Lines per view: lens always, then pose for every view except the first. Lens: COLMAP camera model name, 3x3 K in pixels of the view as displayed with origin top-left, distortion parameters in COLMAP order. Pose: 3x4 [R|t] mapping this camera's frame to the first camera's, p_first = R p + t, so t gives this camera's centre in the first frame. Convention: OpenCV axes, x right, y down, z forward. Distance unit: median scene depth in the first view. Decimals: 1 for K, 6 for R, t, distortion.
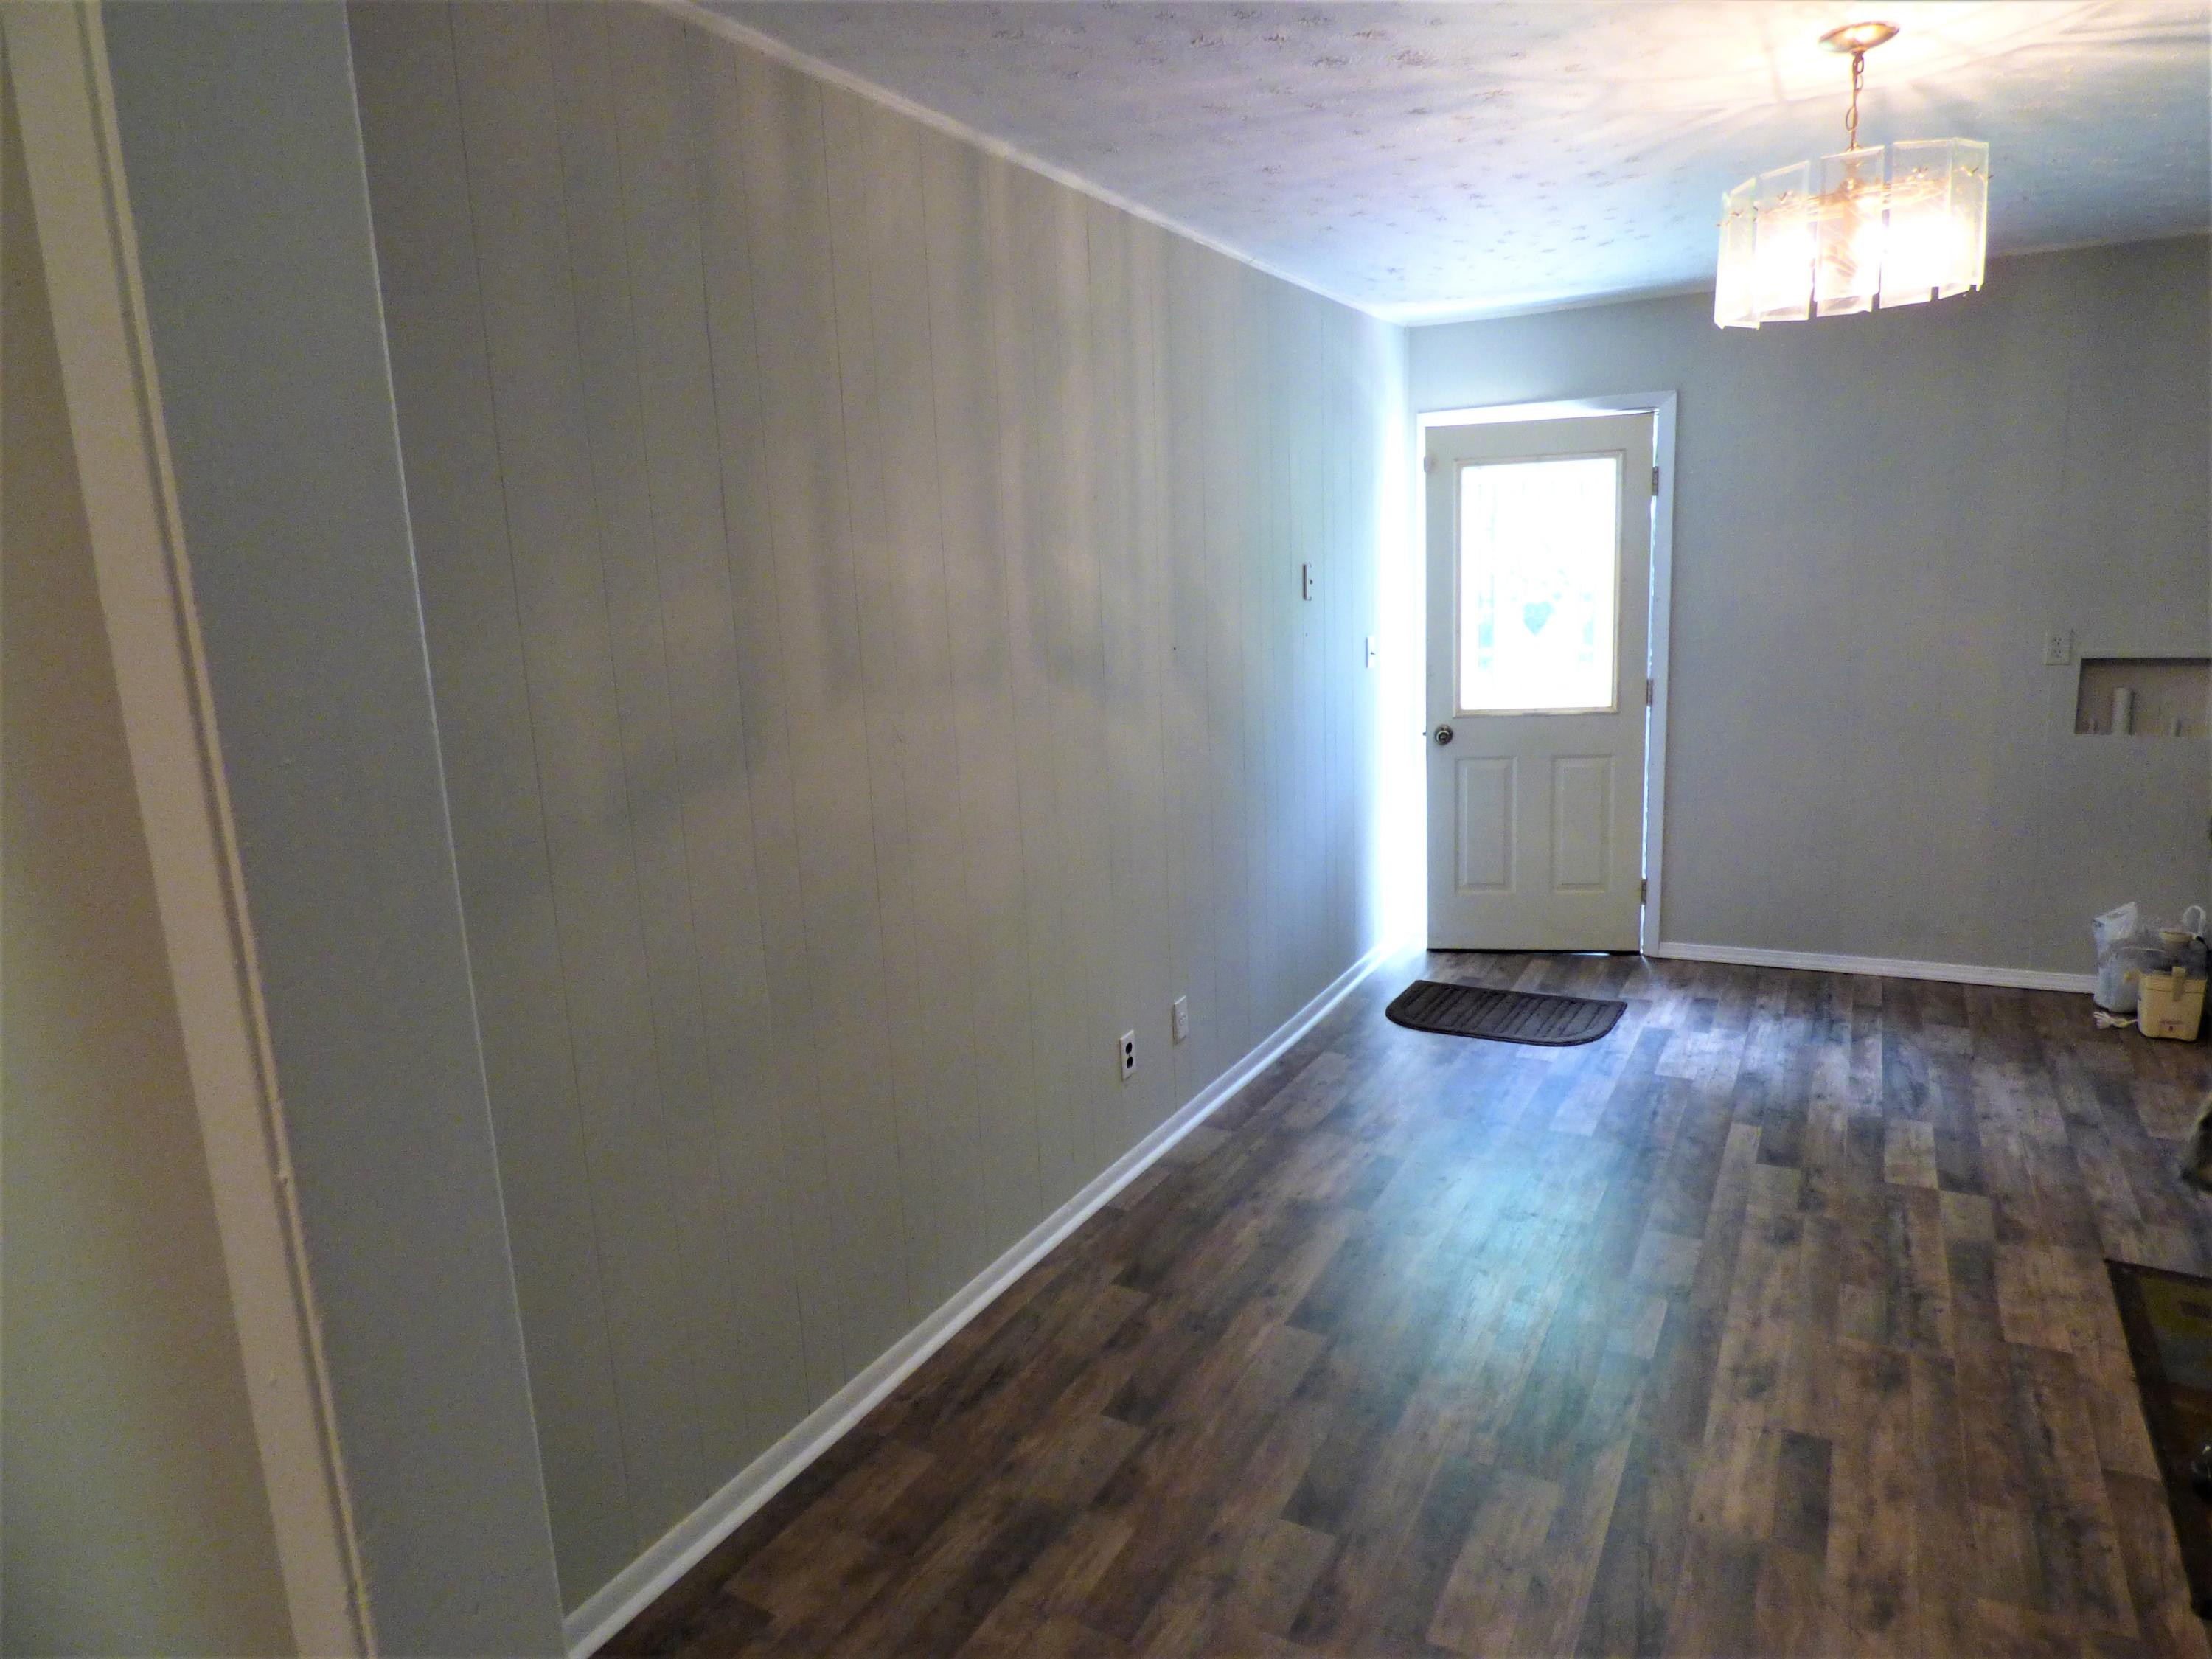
lens RADIAL K [[1345.3, 0, 1118.3], [0, 1345.3, 824.9], [0, 0, 1]] dist [-0.018903, 0.003849]
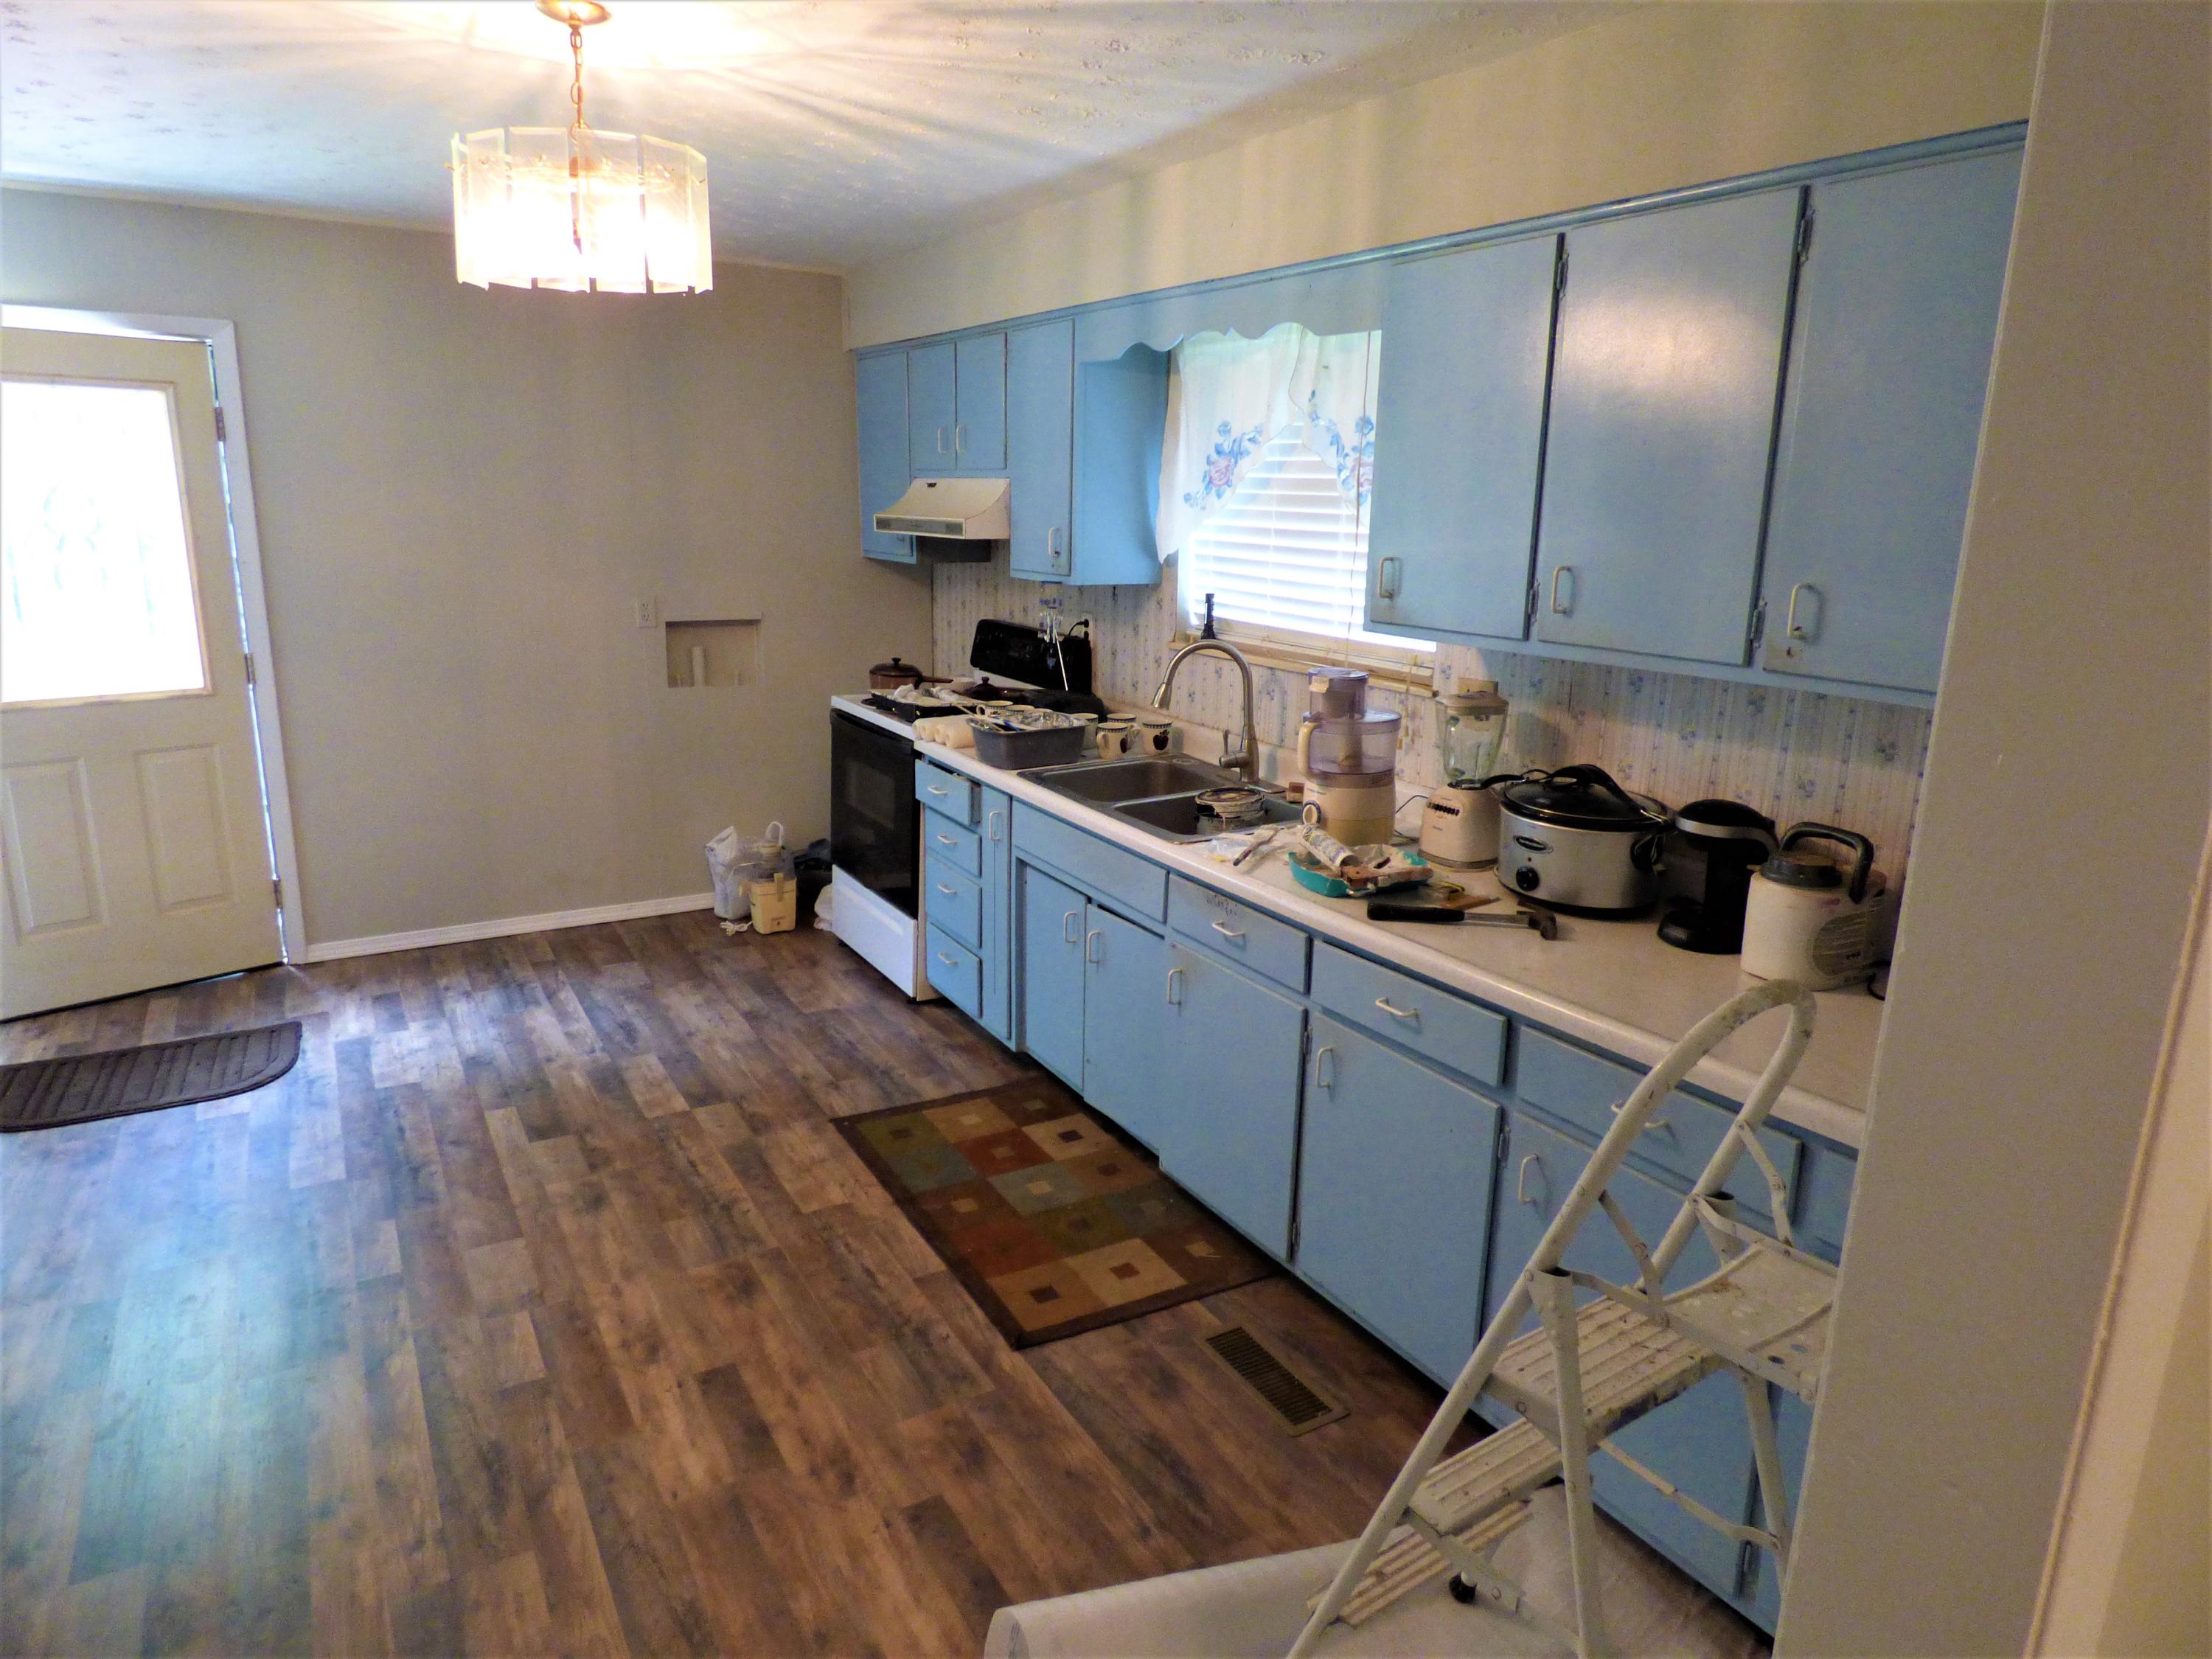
lens RADIAL K [[1345.3, 0, 1118.3], [0, 1345.3, 824.9], [0, 0, 1]] dist [-0.018903, 0.003849]
pose [[0.496464, -0.142954, 0.856205, -0.102943], [0.116297, 0.988408, 0.097593, -0.021765], [-0.860232, 0.051122, 0.507334, 0.096531]]
